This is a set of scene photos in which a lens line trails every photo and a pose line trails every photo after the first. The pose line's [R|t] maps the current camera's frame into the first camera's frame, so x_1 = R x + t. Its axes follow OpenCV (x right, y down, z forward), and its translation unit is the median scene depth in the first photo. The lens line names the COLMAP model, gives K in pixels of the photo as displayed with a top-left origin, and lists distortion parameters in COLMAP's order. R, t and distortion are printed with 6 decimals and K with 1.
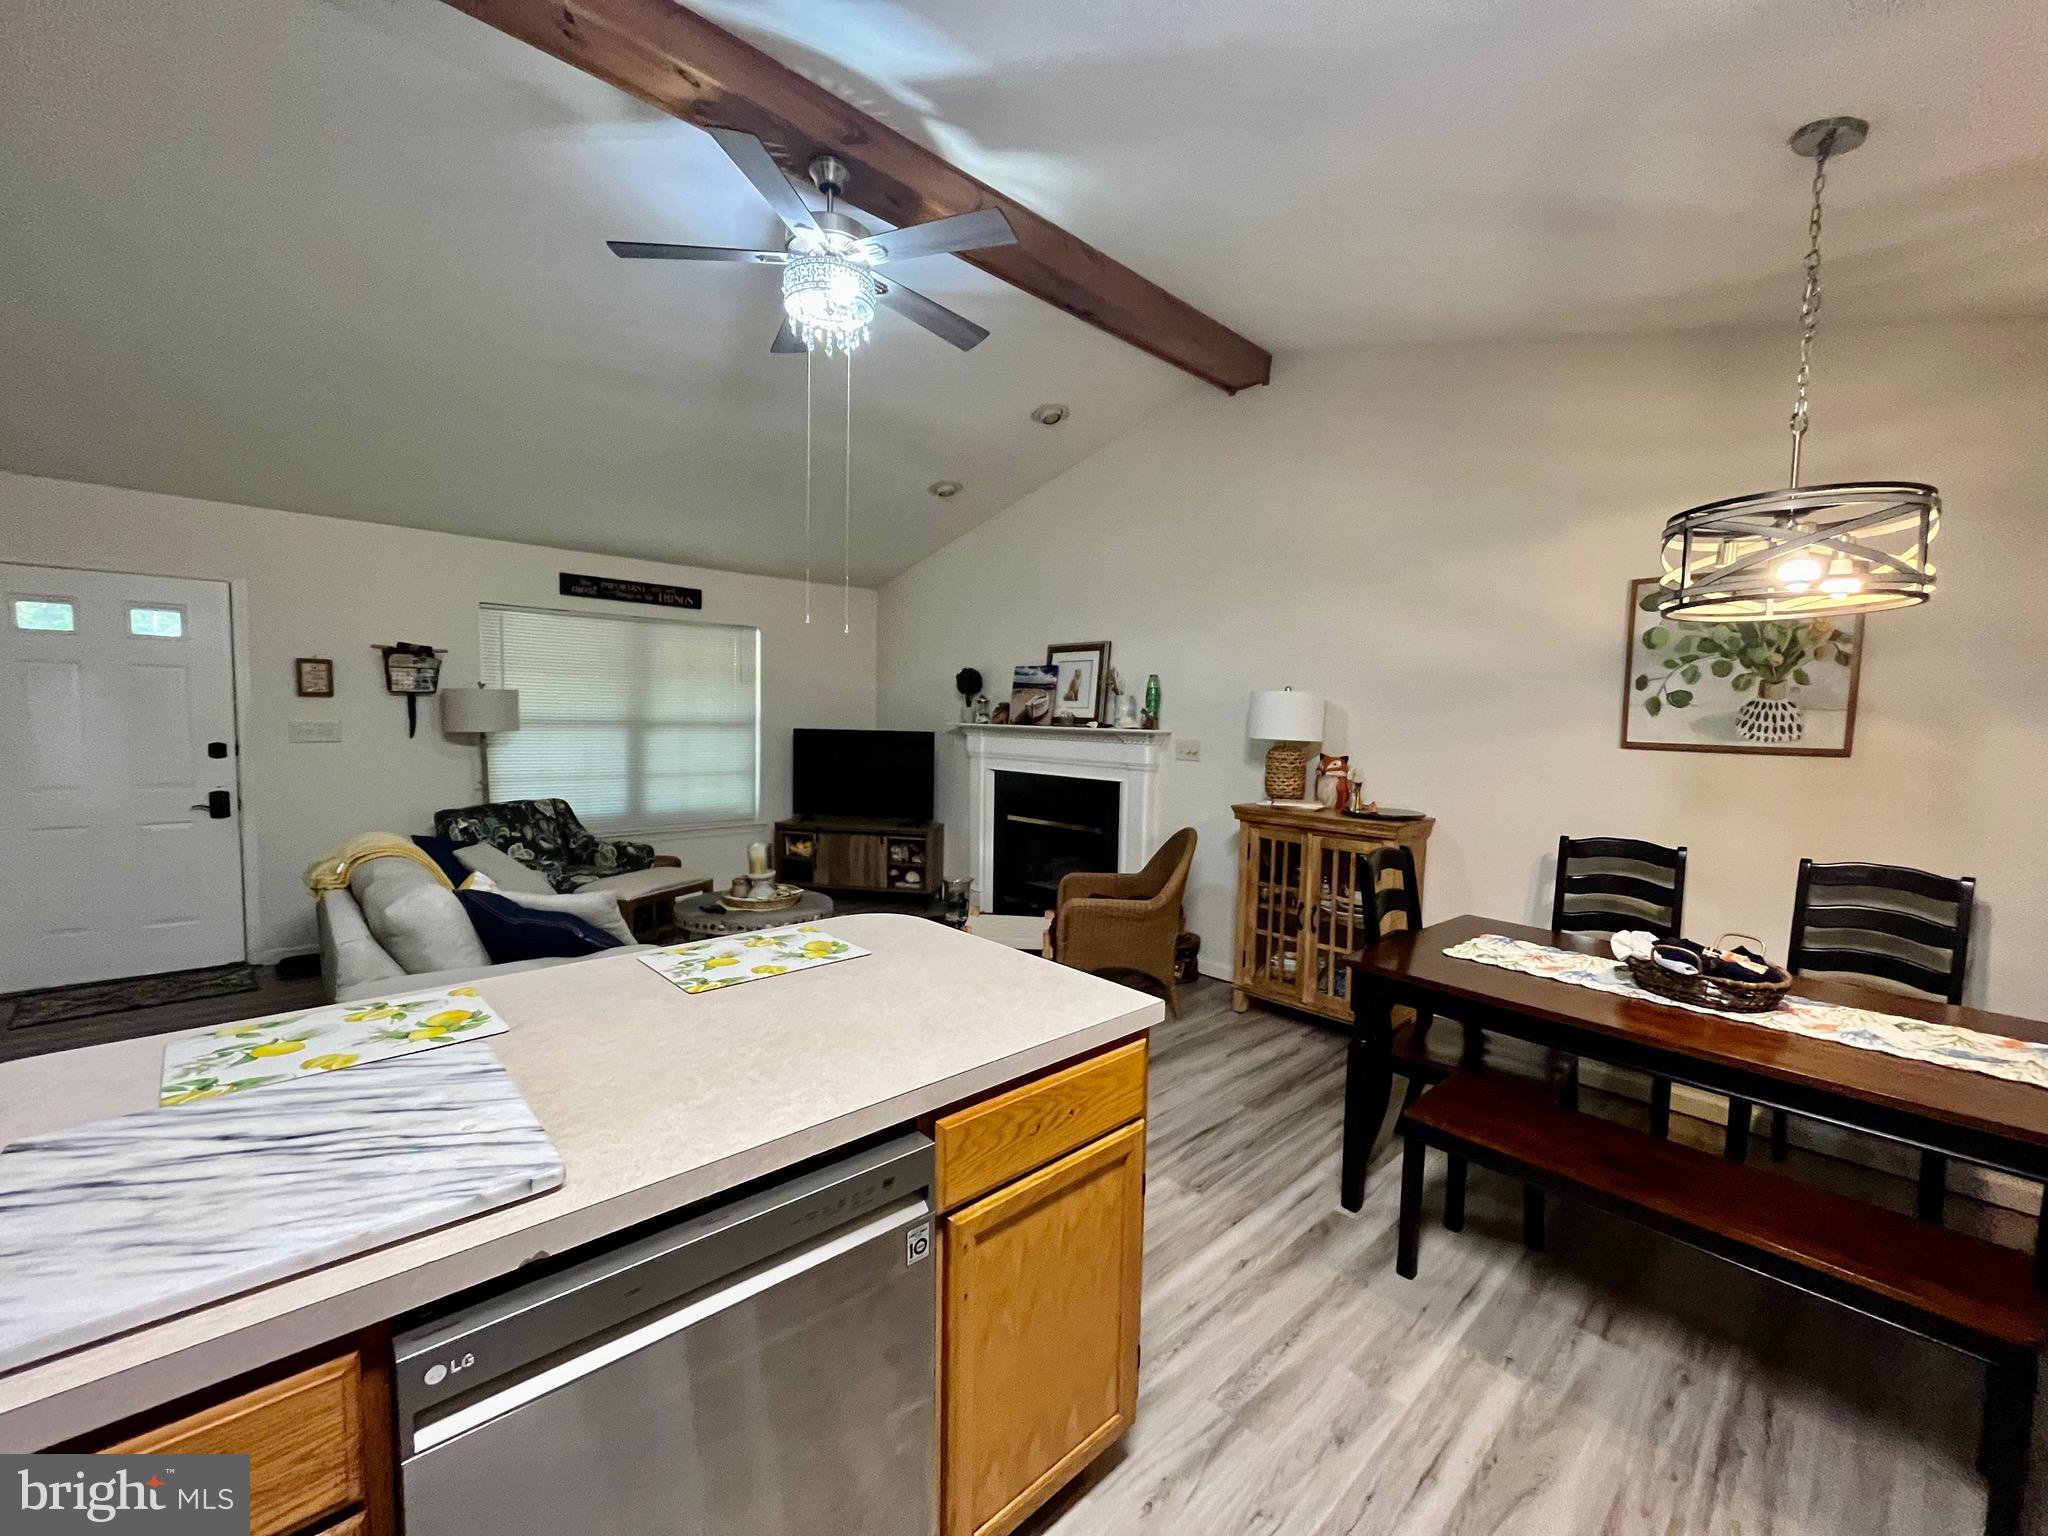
lens RADIAL K [[826.3, 0, 1025.6], [0, 826.3, 770.8], [0, 0, 1]] dist [-0.002392, -0.000597]
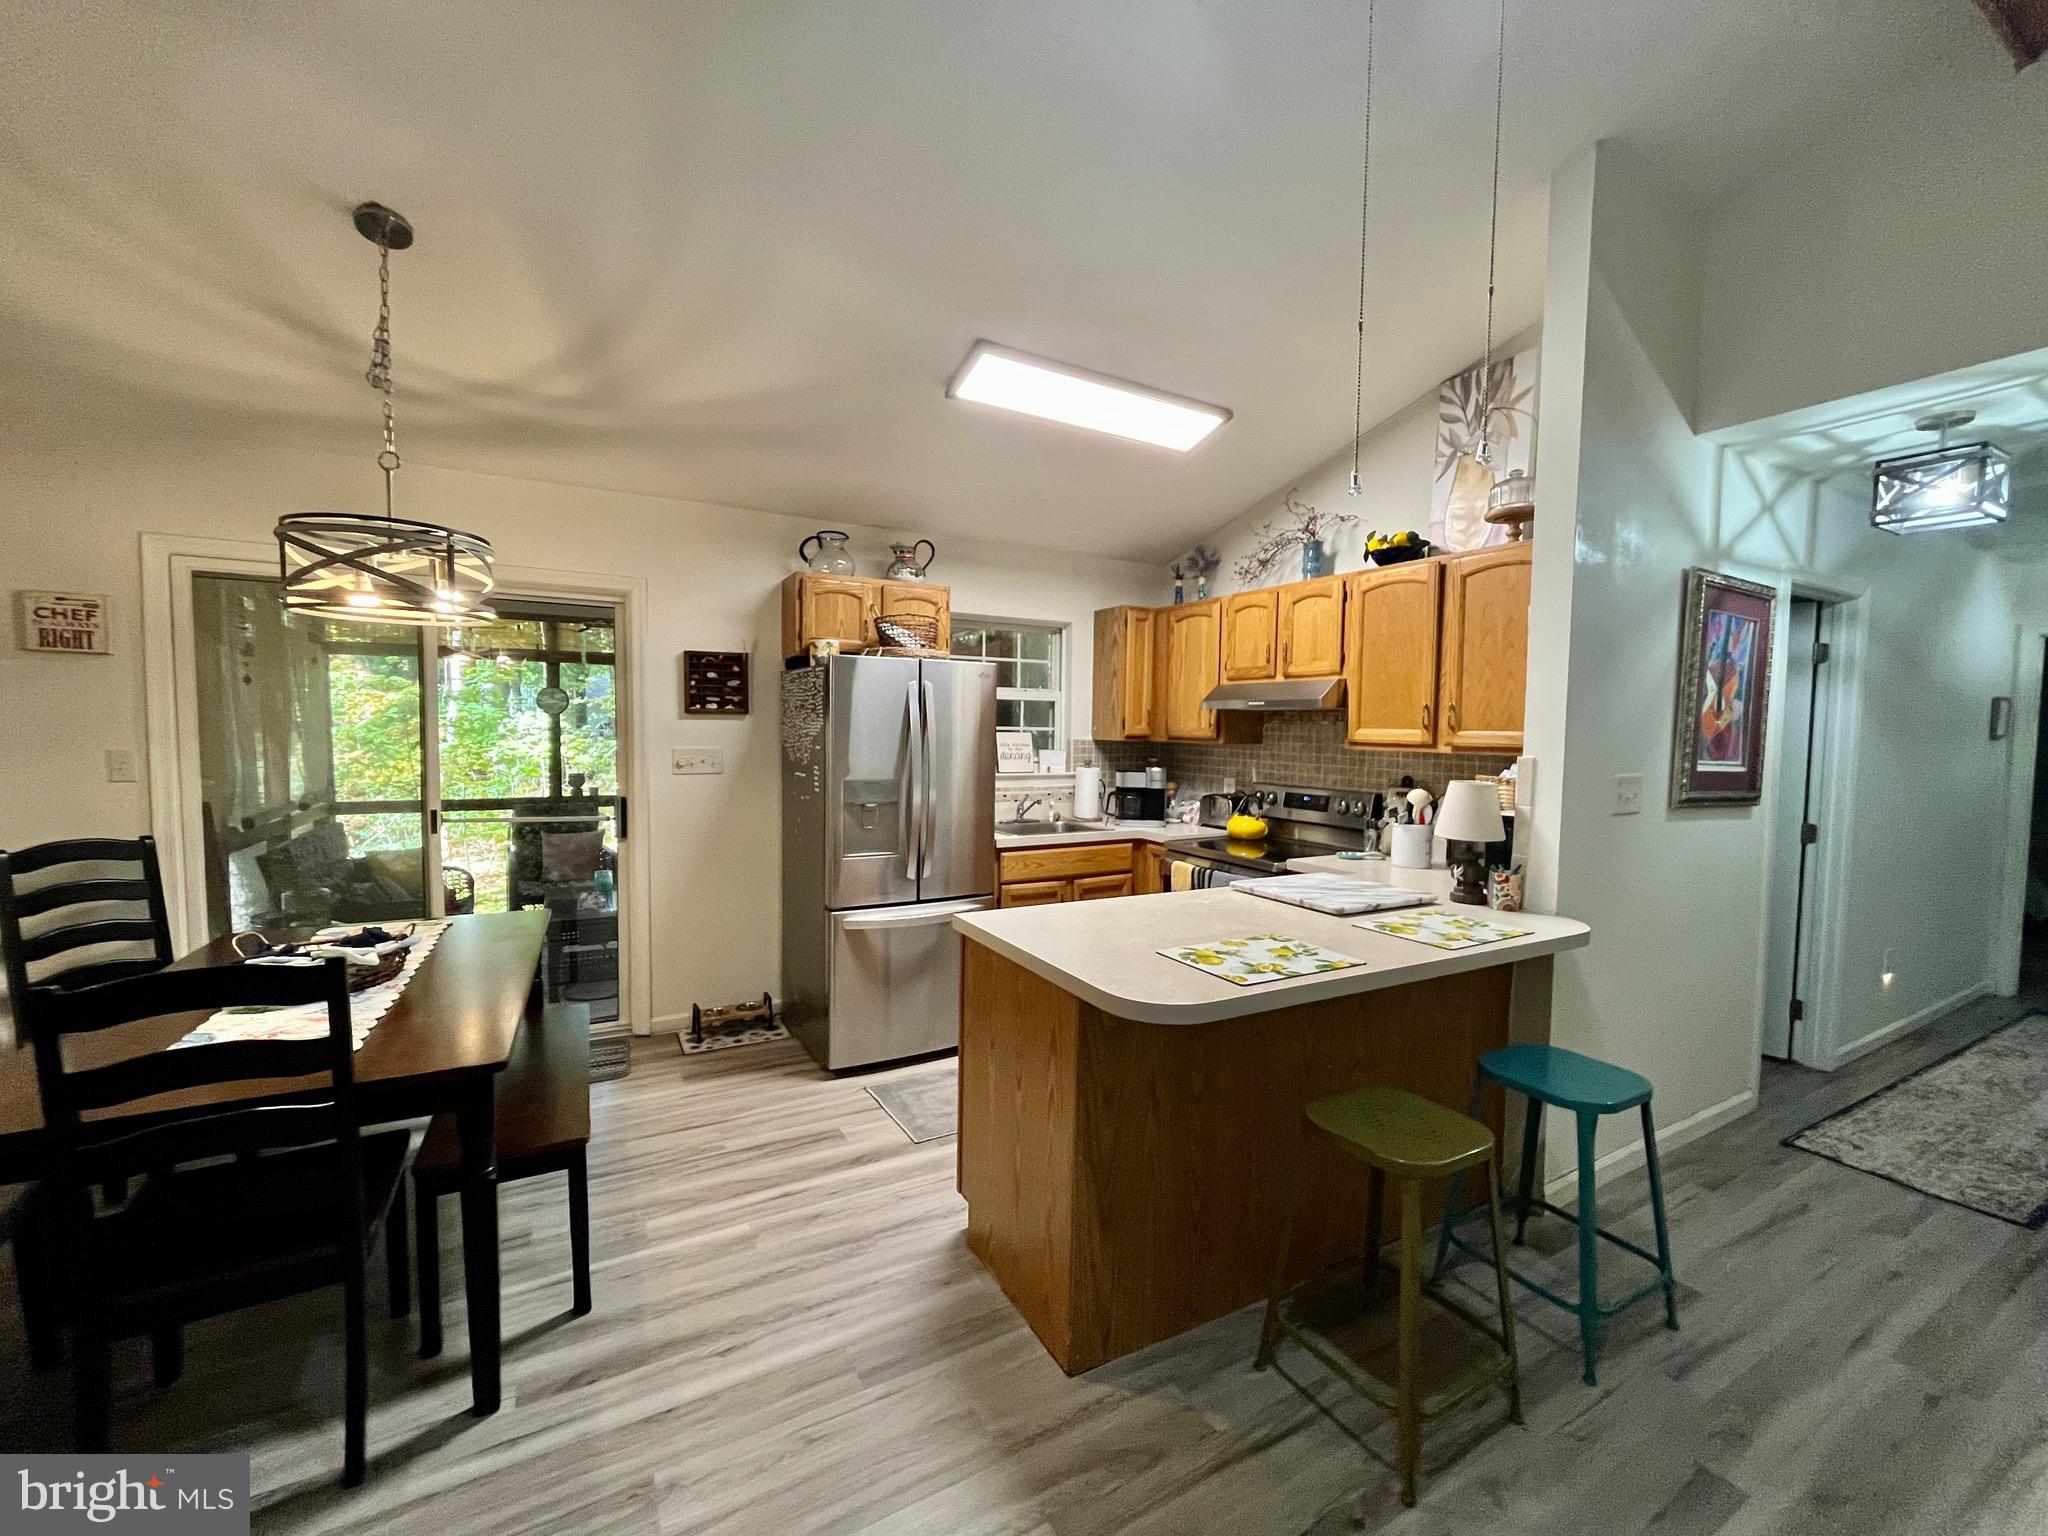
lens RADIAL K [[826.3, 0, 1025.6], [0, 826.3, 770.8], [0, 0, 1]] dist [-0.002392, -0.000597]
pose [[-0.970545, -0.049359, 0.235807, -0.095330], [-0.020033, 0.991932, 0.125181, -0.054916], [-0.240084, 0.116770, -0.963704, 0.745393]]
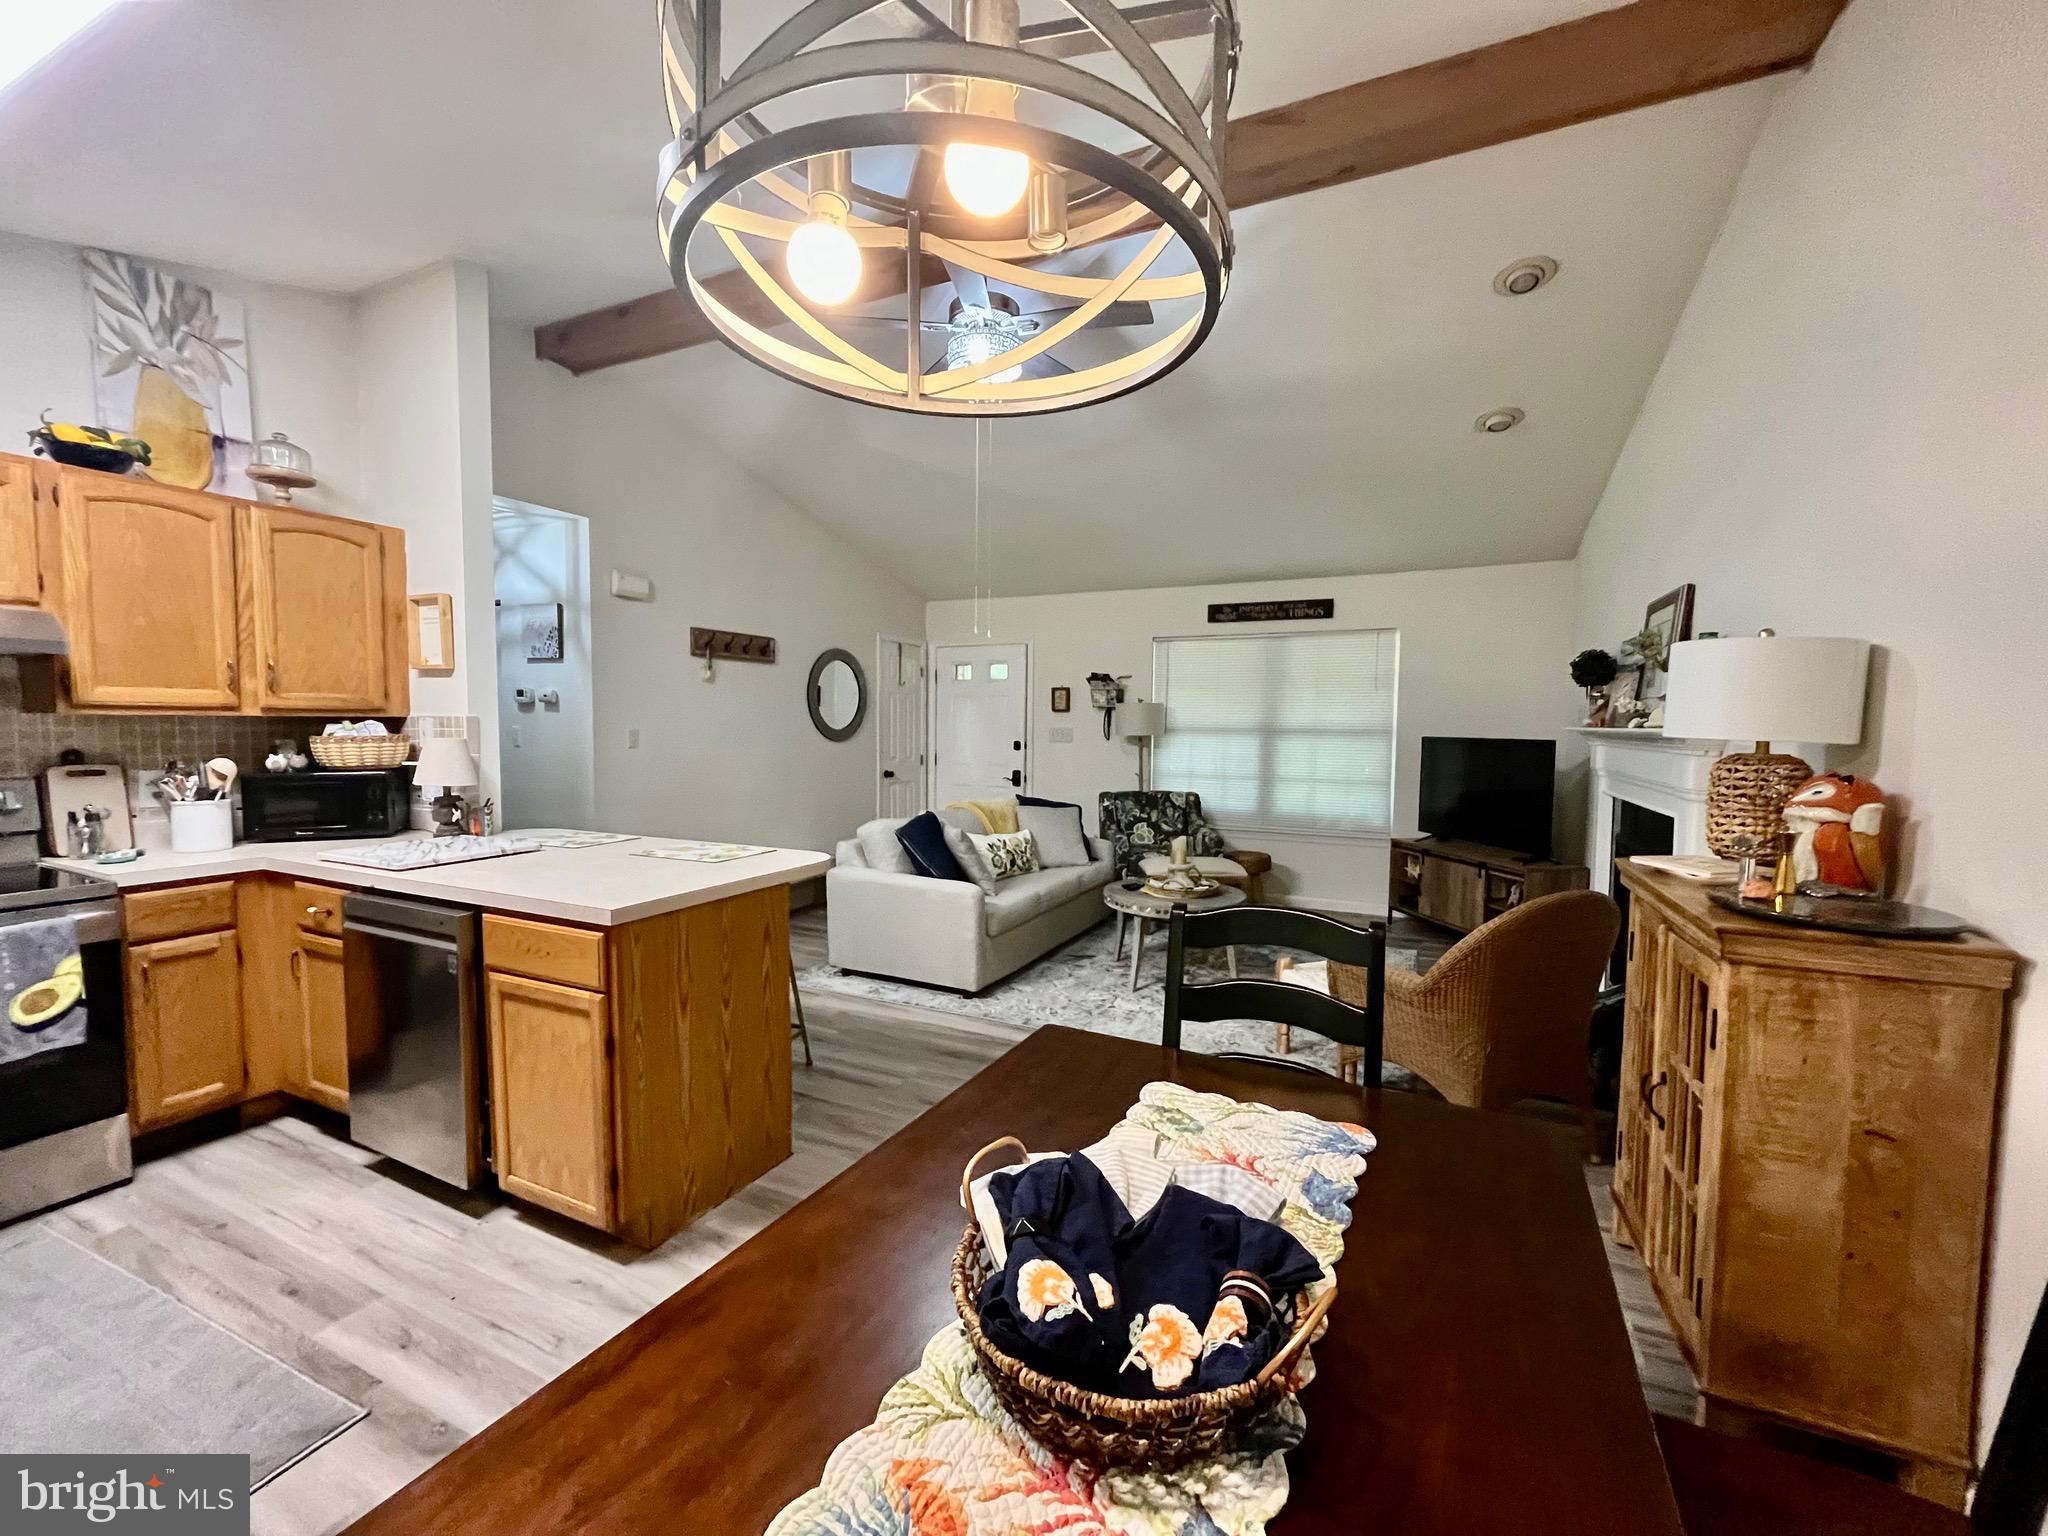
lens RADIAL K [[826.3, 0, 1025.6], [0, 826.3, 770.8], [0, 0, 1]] dist [-0.002392, -0.000597]
pose [[0.368641, 0.036707, -0.928847, 0.493786], [-0.063521, 0.997879, 0.014225, 0.000684], [0.927399, 0.053757, 0.370190, 0.344306]]
